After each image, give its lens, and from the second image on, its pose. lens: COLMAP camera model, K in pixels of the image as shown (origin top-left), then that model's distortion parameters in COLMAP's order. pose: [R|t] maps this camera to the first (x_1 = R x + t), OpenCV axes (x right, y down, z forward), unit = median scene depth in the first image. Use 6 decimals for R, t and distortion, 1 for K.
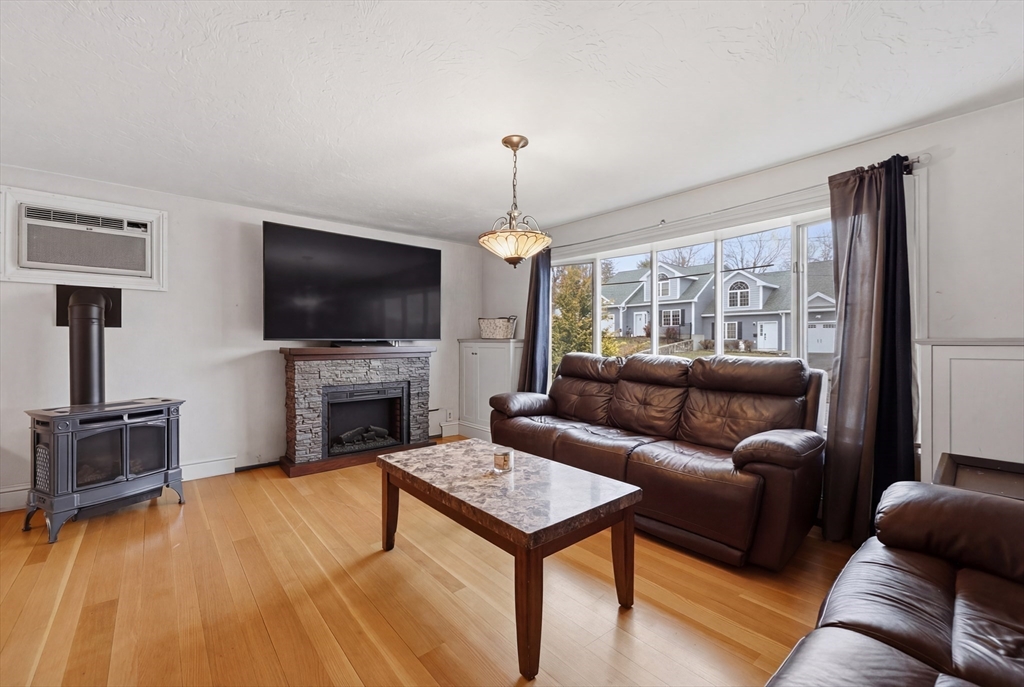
lens RADIAL K [[412.1, 0, 511.8], [0, 412.1, 339.4], [0, 0, 1]] dist [-0.000550, -0.000087]
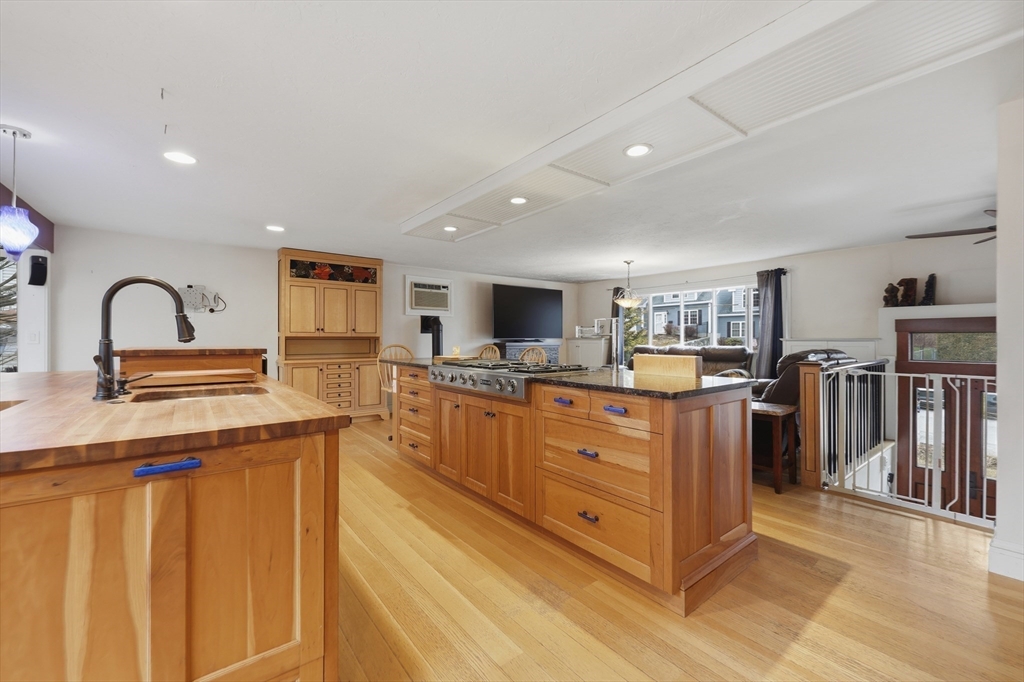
lens RADIAL K [[421.6, 0, 510.1], [0, 421.6, 341.0], [0, 0, 1]] dist [0.002079, 0.000090]
pose [[0.999513, -0.002350, -0.031123, -0.495363], [0.002648, 0.999951, 0.009538, -0.010612], [0.031099, -0.009616, 0.999470, -1.250032]]
